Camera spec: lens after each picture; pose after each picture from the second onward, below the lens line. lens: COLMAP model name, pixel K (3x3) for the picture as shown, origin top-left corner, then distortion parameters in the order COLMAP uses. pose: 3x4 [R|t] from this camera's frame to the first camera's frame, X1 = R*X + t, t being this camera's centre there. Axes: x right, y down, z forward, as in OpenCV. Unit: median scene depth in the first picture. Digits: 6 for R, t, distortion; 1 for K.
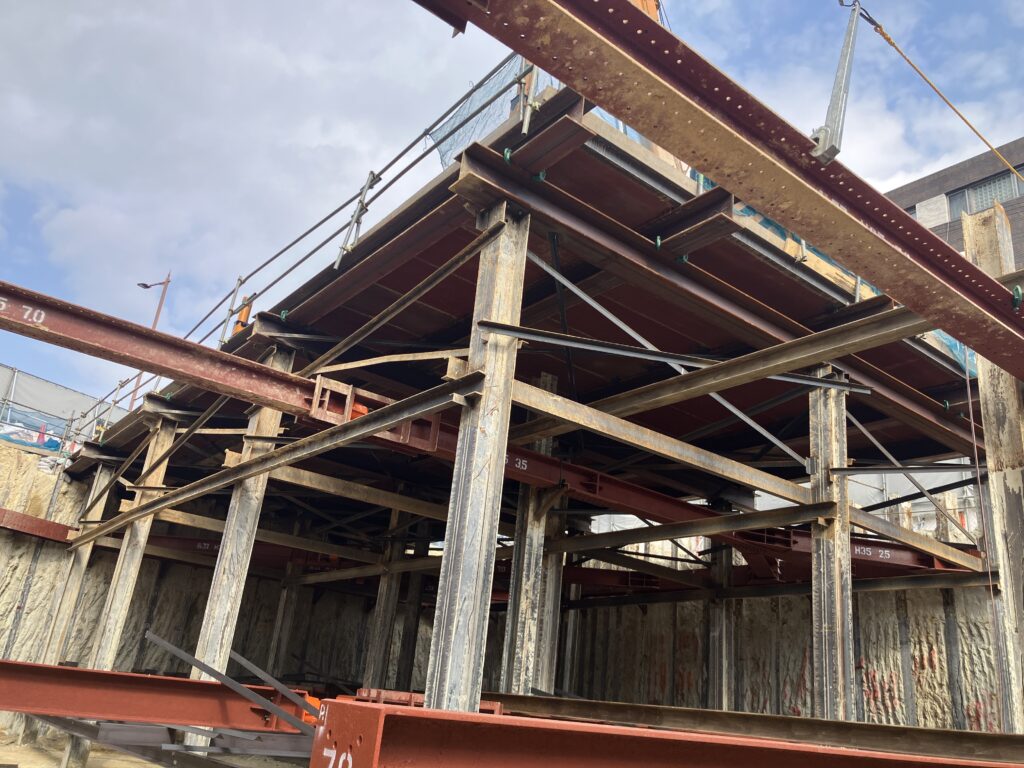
lens RADIAL K [[856.0, 0, 532.2], [0, 856.0, 387.1], [0, 0, 1]] dist [0.029606, -0.000453]
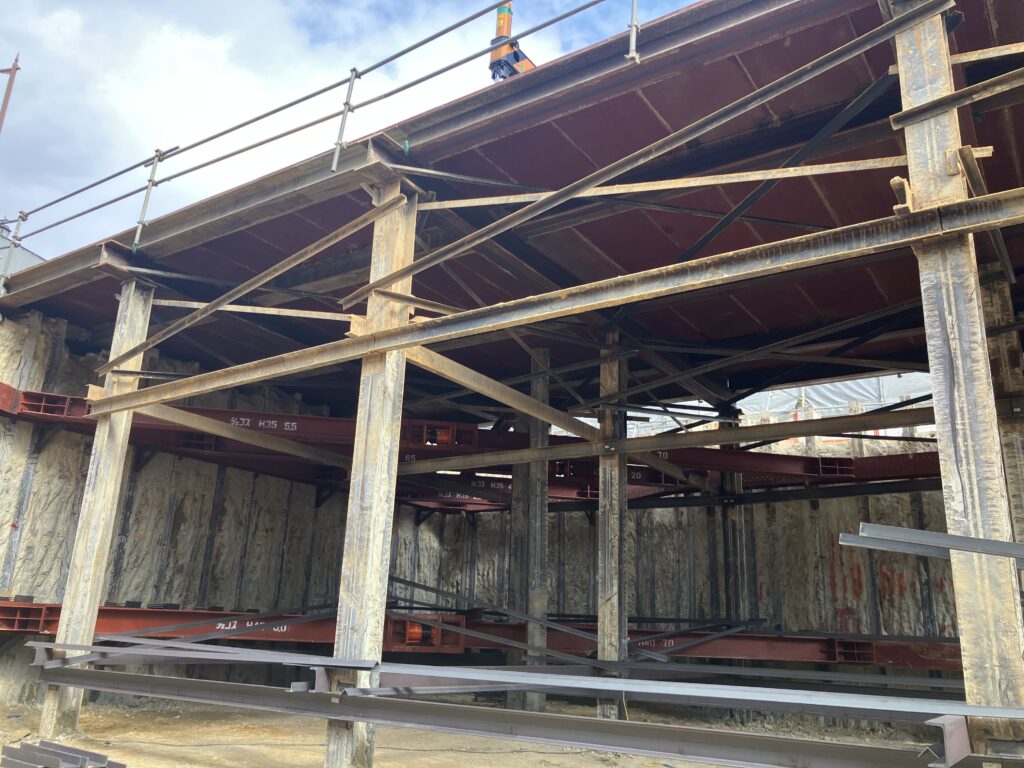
lens RADIAL K [[842.5, 0, 512.0], [0, 842.5, 384.0], [0, 0, 1]] dist [0.001645, -0.001184]
pose [[0.953550, 0.026030, 0.300109, -0.404066], [-0.054286, 0.994798, 0.086199, 0.091800], [-0.296304, -0.098486, 0.950002, 0.329785]]
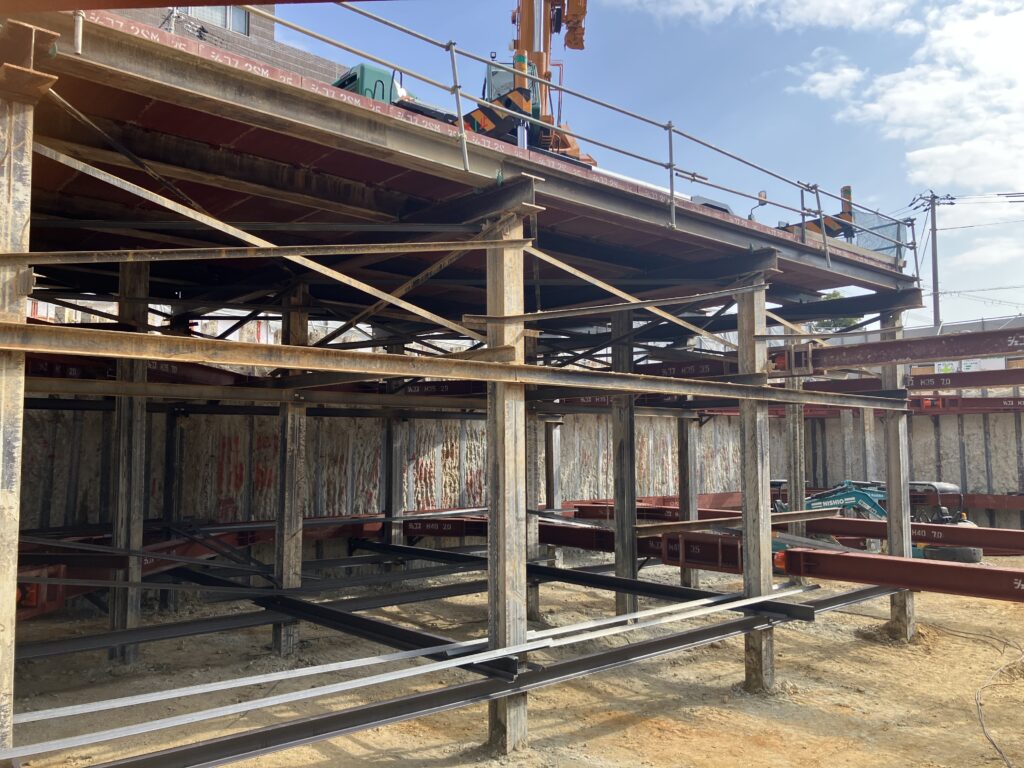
lens RADIAL K [[842.5, 0, 512.0], [0, 842.5, 384.0], [0, 0, 1]] dist [0.001645, -0.001184]
pose [[-0.063394, -0.024102, 0.997698, -0.819904], [-0.363117, 0.931743, -0.000564, 0.118151], [-0.929584, -0.362317, -0.067818, 0.783031]]
